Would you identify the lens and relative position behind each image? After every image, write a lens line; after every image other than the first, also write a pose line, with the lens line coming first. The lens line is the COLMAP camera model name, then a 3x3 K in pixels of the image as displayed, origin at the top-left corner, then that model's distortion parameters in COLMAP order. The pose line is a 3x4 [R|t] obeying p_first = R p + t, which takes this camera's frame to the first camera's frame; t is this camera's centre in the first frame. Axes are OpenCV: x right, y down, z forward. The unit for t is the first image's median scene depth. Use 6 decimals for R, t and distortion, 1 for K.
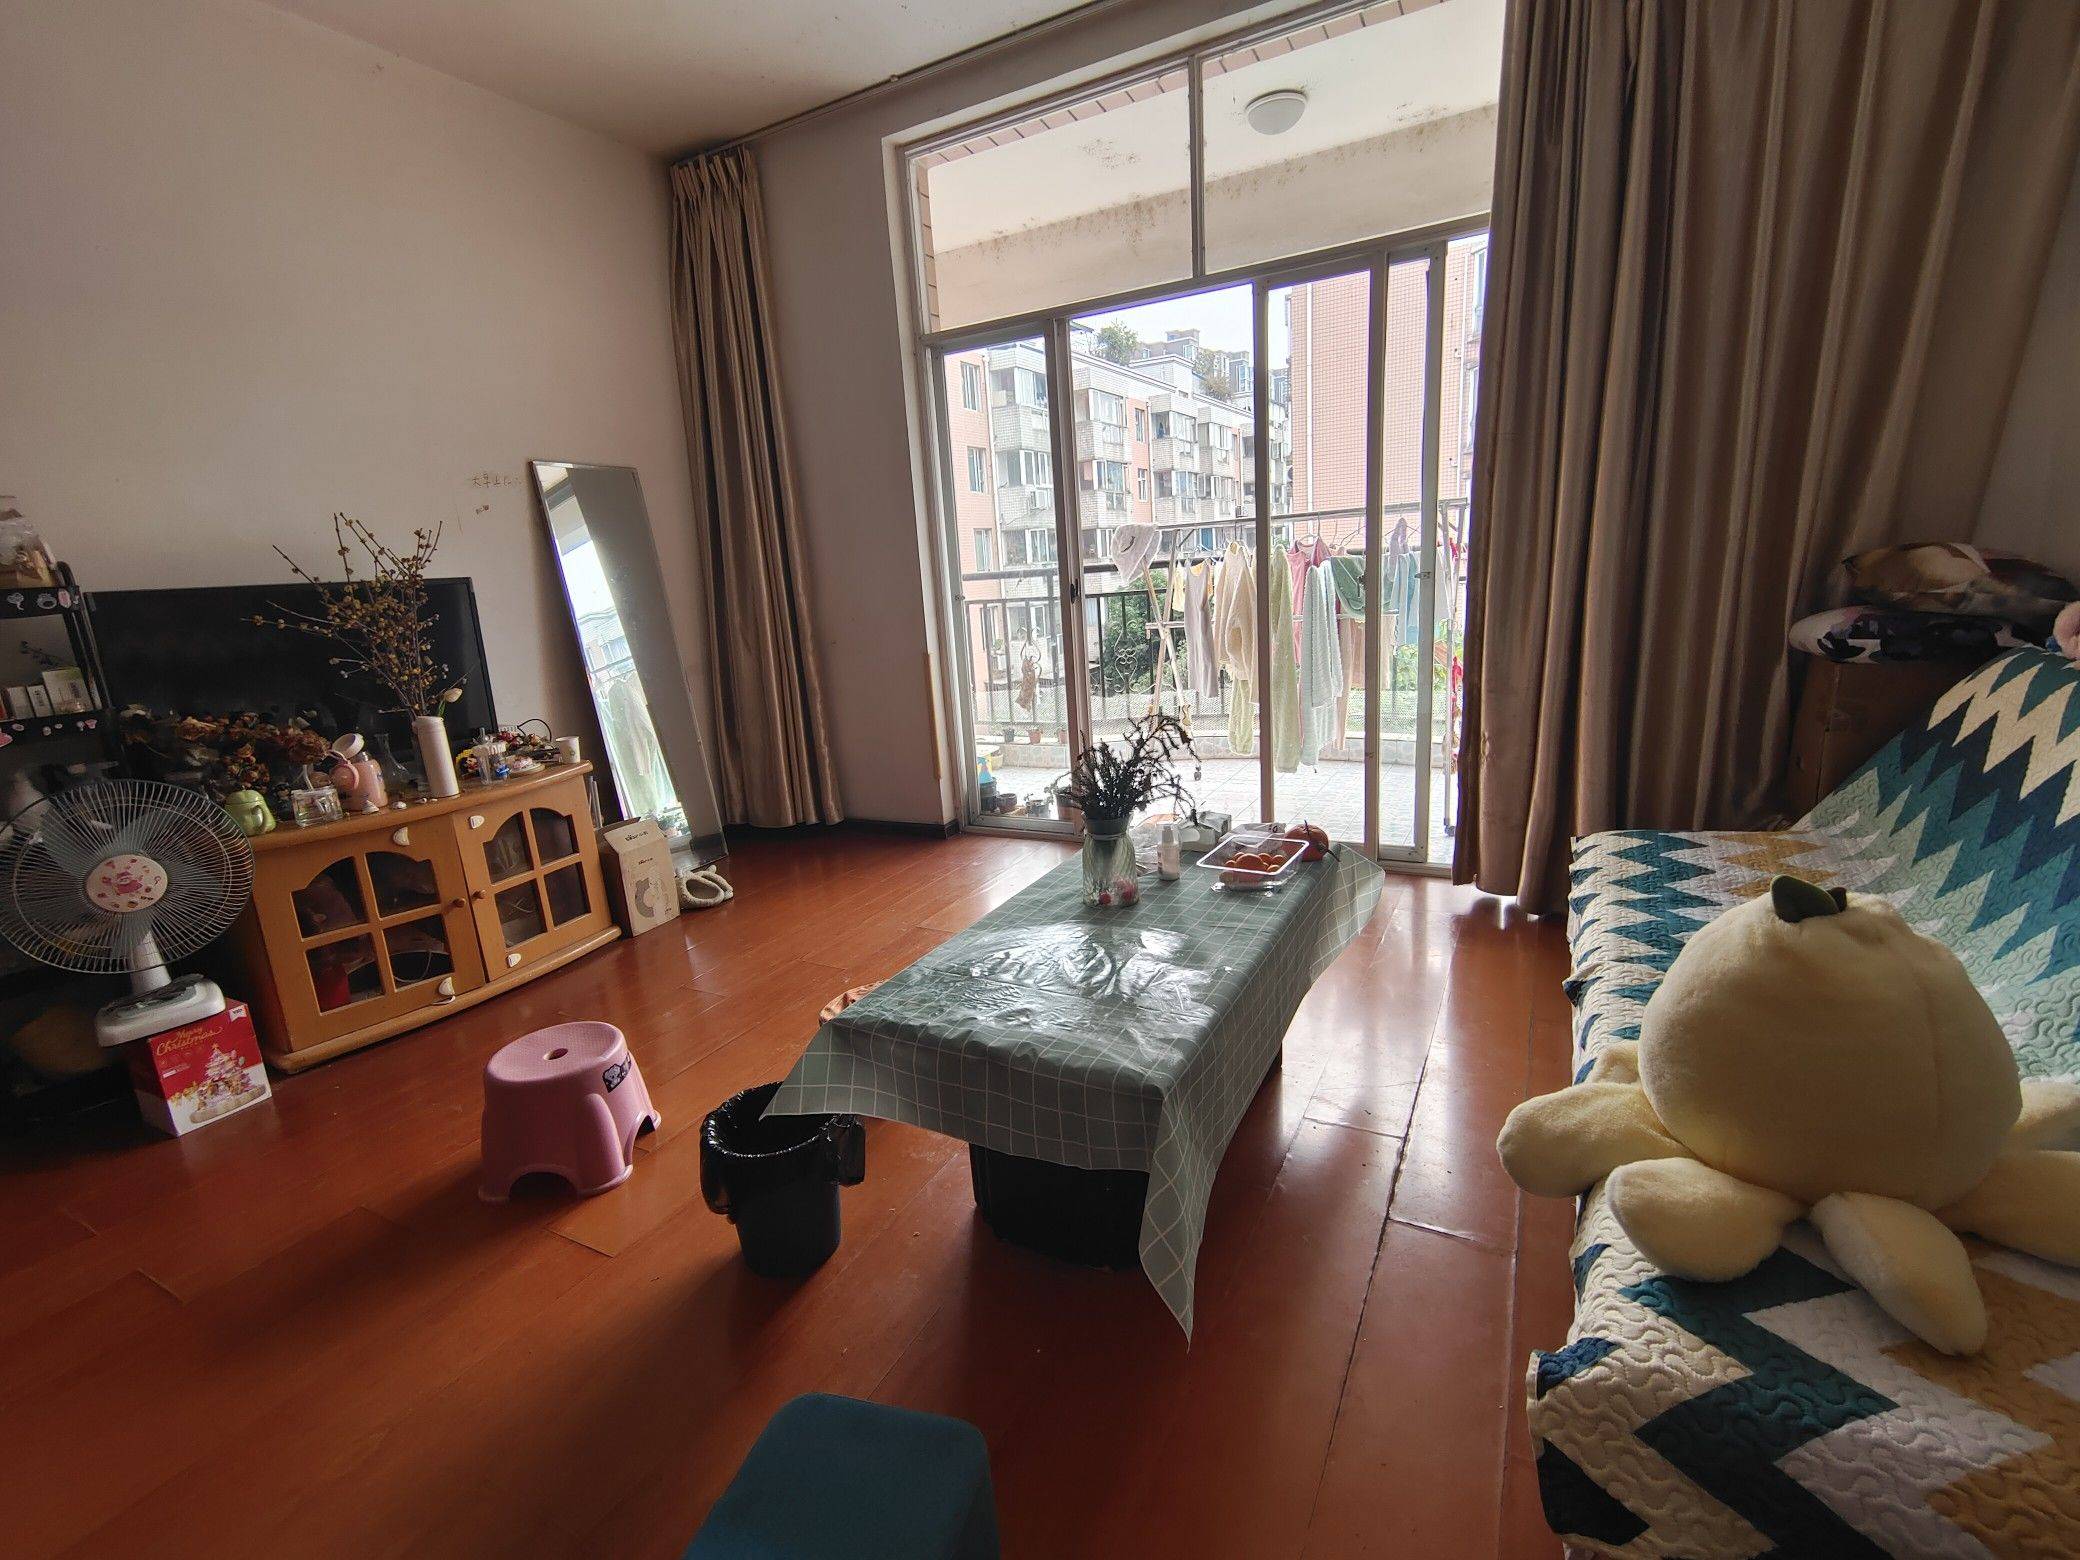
lens RADIAL K [[950.5, 0, 1040.0], [0, 950.5, 780.0], [0, 0, 1]] dist [0.001200, 0.000304]
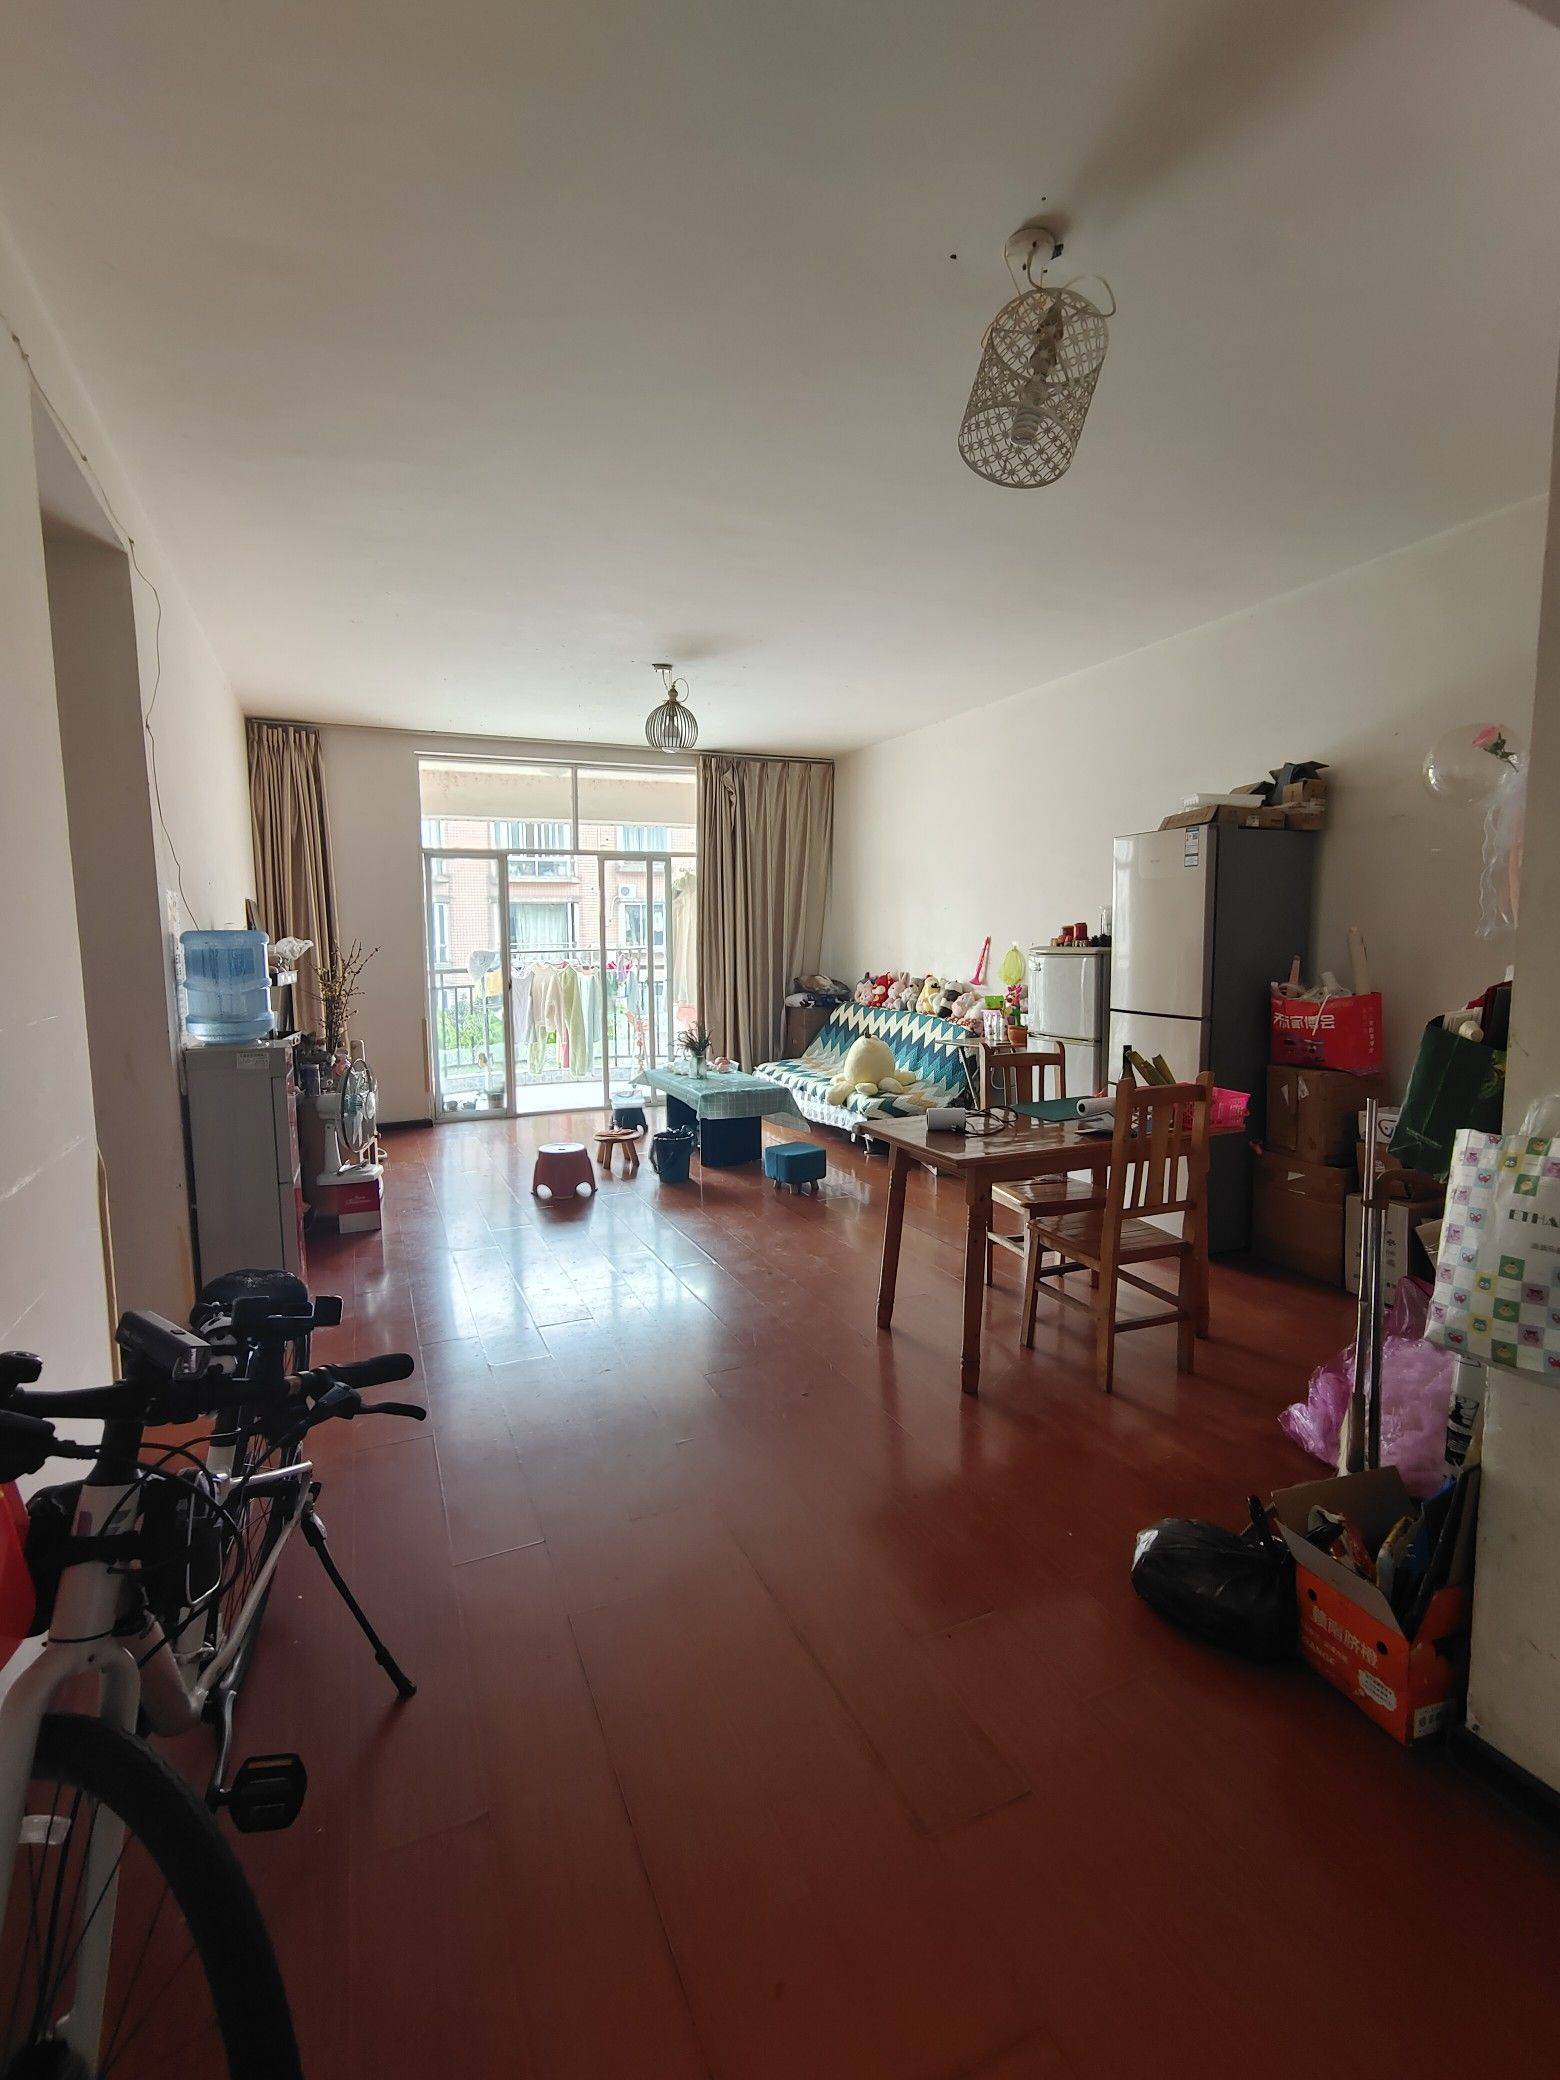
lens RADIAL K [[950.5, 0, 780.0], [0, 950.5, 1040.0], [0, 0, 1]] dist [0.001200, 0.000304]
pose [[0.617572, -0.035092, 0.785731, -1.447787], [0.144637, 0.987034, -0.069599, 0.163219], [-0.773101, 0.156628, 0.614640, -0.767272]]
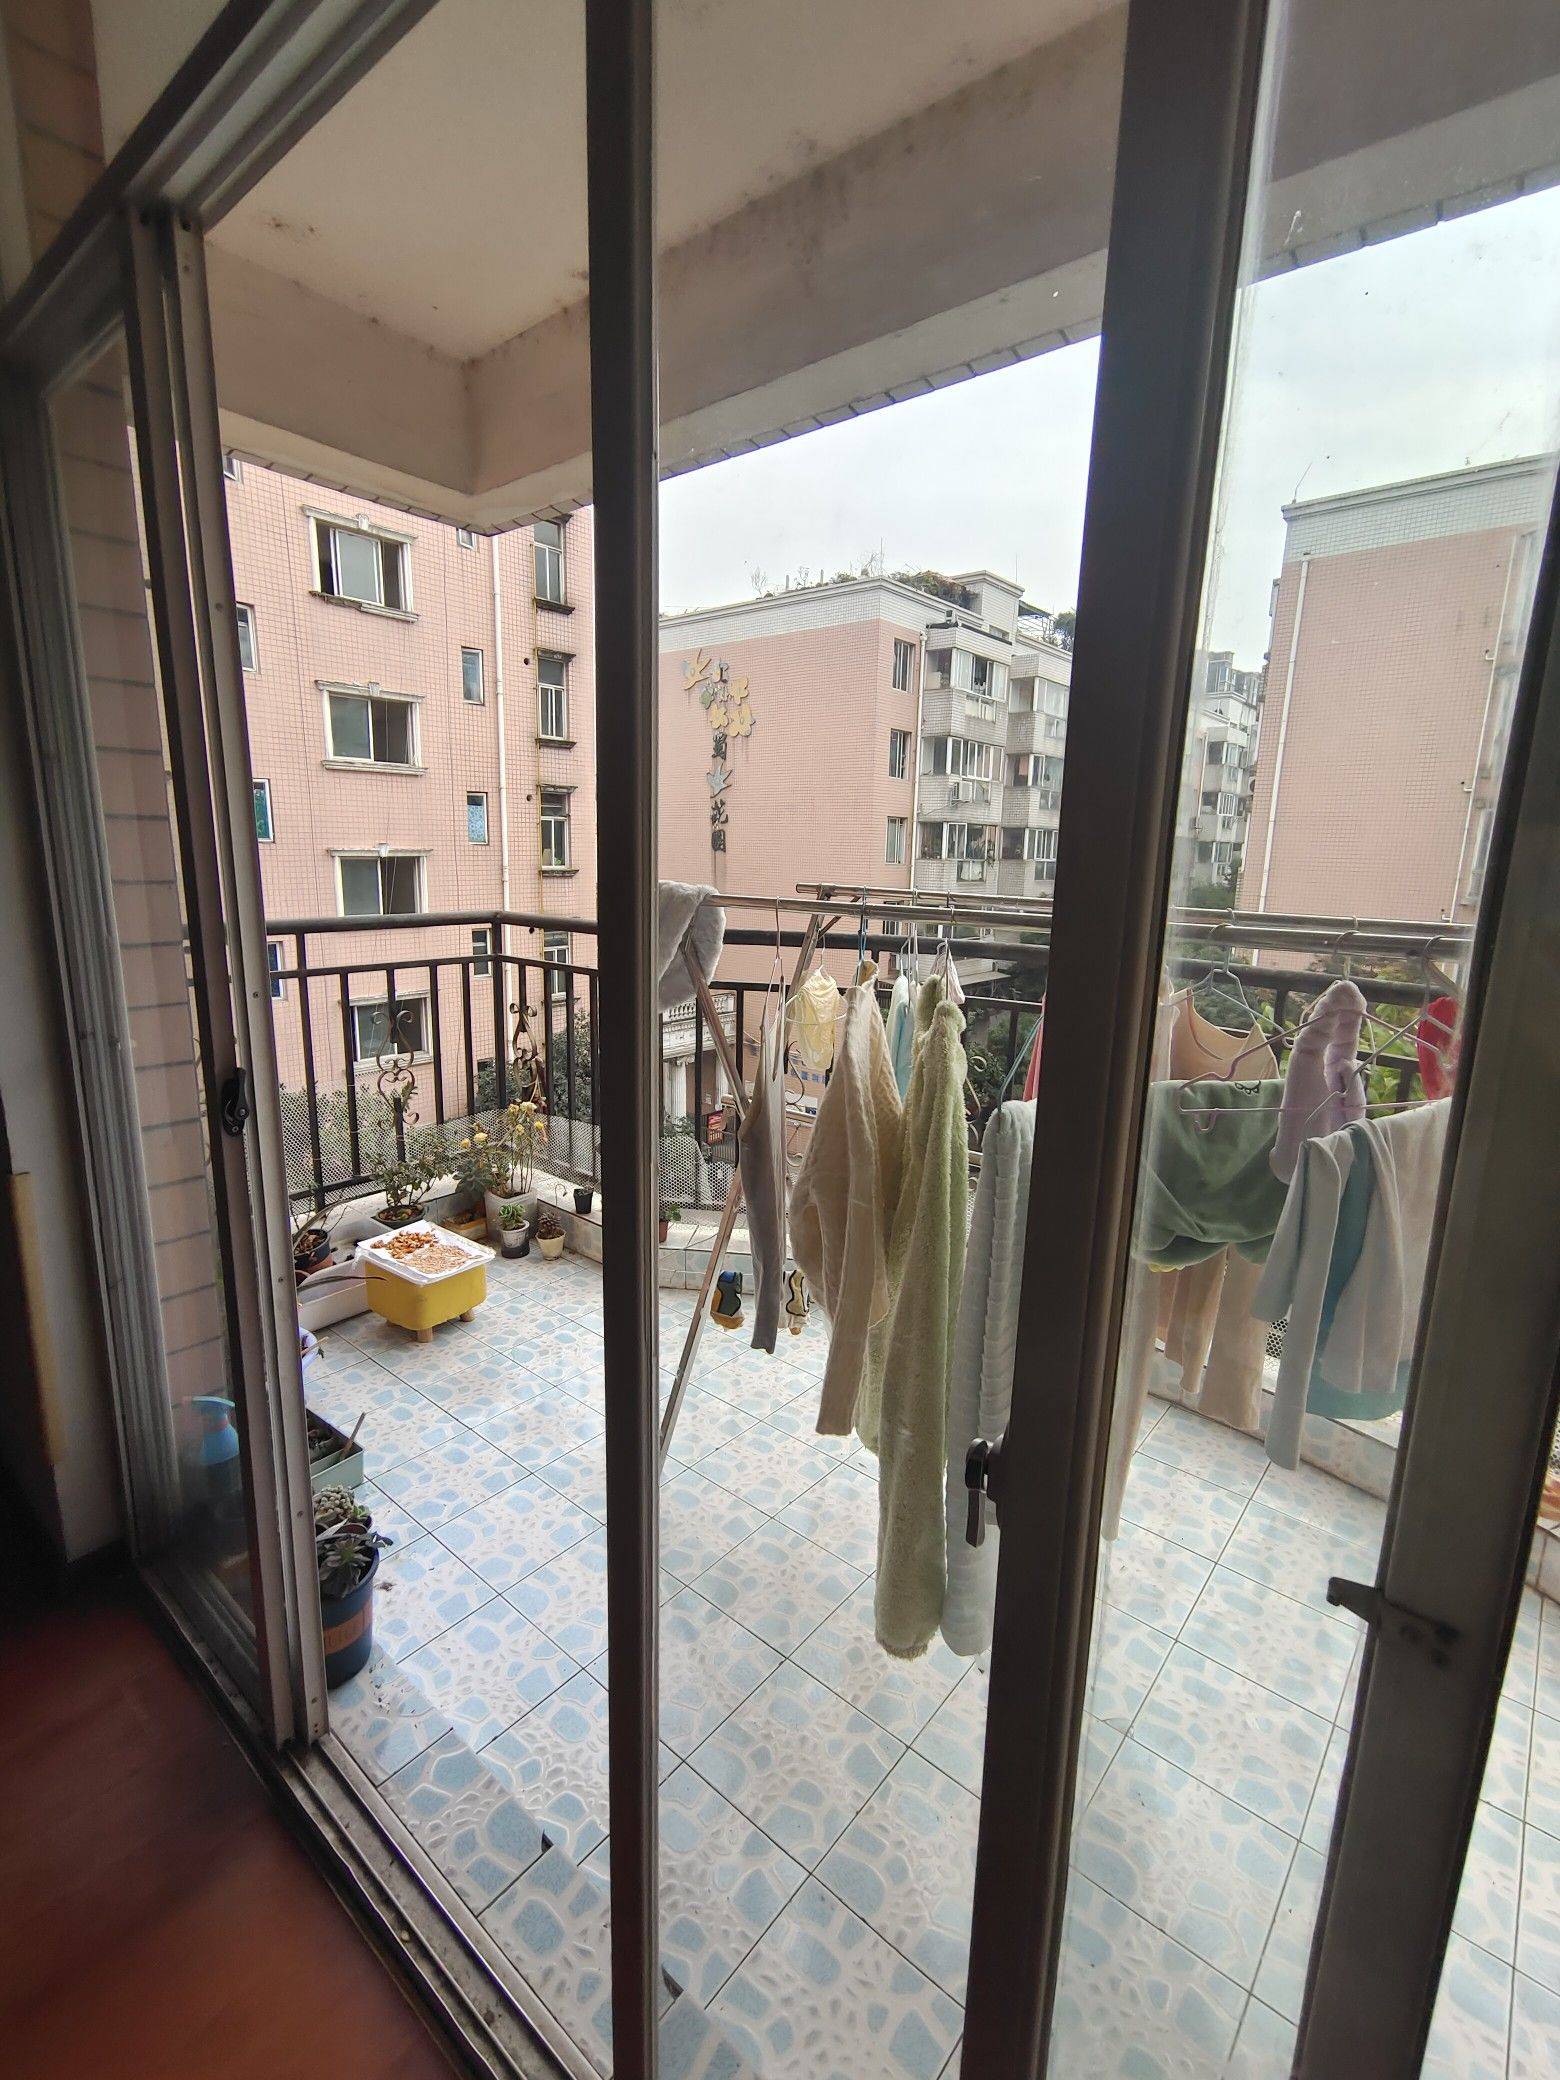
lens RADIAL K [[950.5, 0, 780.0], [0, 950.5, 1040.0], [0, 0, 1]] dist [0.001200, 0.000304]
pose [[0.974463, 0.130450, -0.182770, 0.026815], [-0.134478, 0.990868, -0.009767, -0.023373], [0.179827, 0.034096, 0.983107, 0.068940]]
